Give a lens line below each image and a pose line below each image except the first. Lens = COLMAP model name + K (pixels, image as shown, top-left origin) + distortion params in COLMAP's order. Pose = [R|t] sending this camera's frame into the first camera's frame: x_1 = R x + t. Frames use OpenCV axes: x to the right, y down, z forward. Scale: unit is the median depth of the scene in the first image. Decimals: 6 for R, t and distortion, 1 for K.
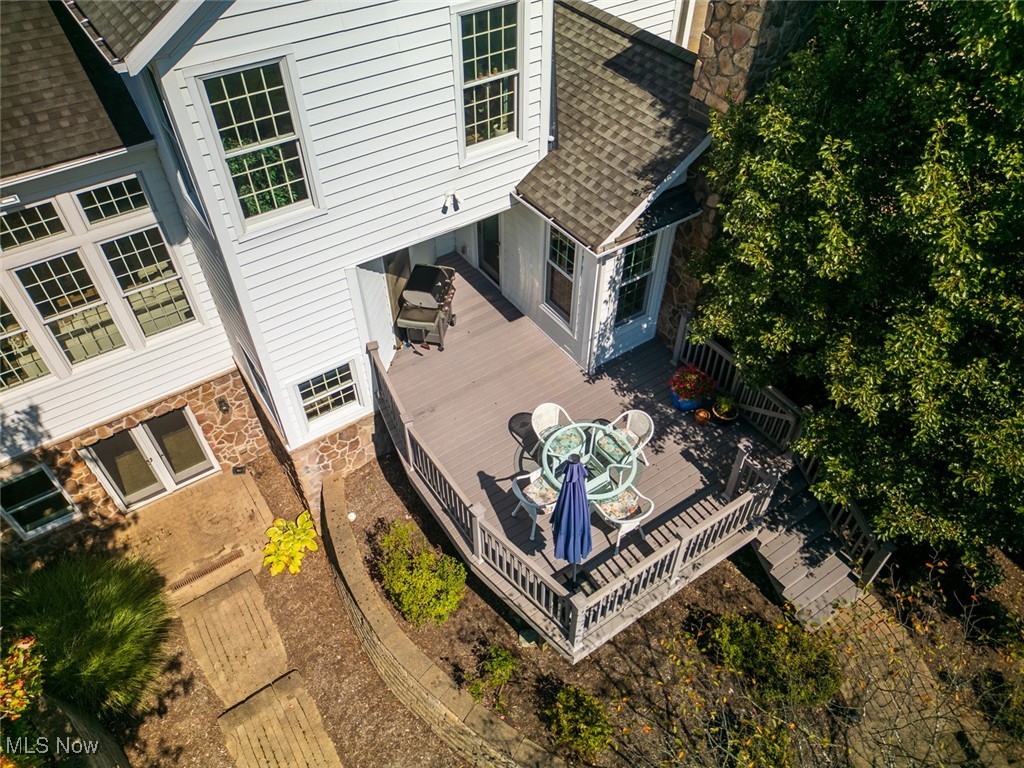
lens RADIAL K [[717.8, 0, 492.9], [0, 717.8, 392.7], [0, 0, 1]] dist [0.049742, -0.014759]
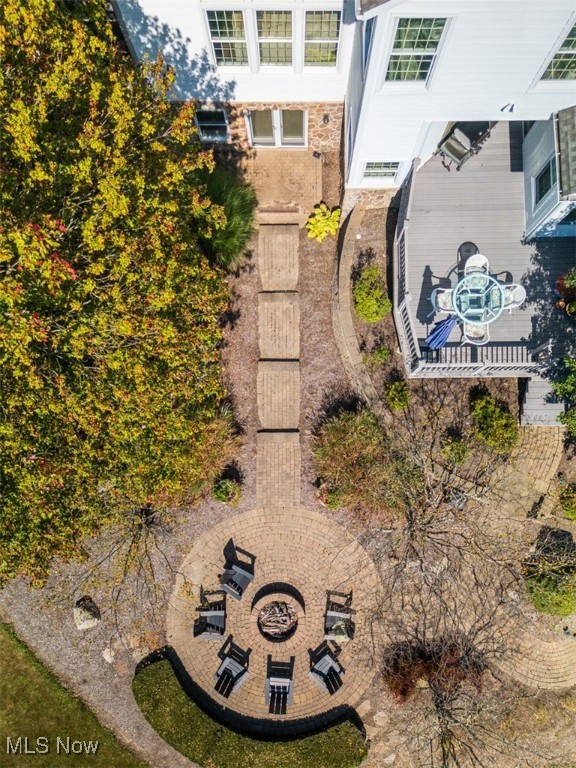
lens RADIAL K [[538.3, 0, 290.9], [0, 538.3, 385.3], [0, 0, 1]] dist [0.049742, -0.014759]
pose [[0.835371, 0.543248, -0.083880, -0.024254], [-0.399460, 0.704786, 0.586266, -0.294080], [0.377606, -0.456244, 0.805764, -0.316559]]
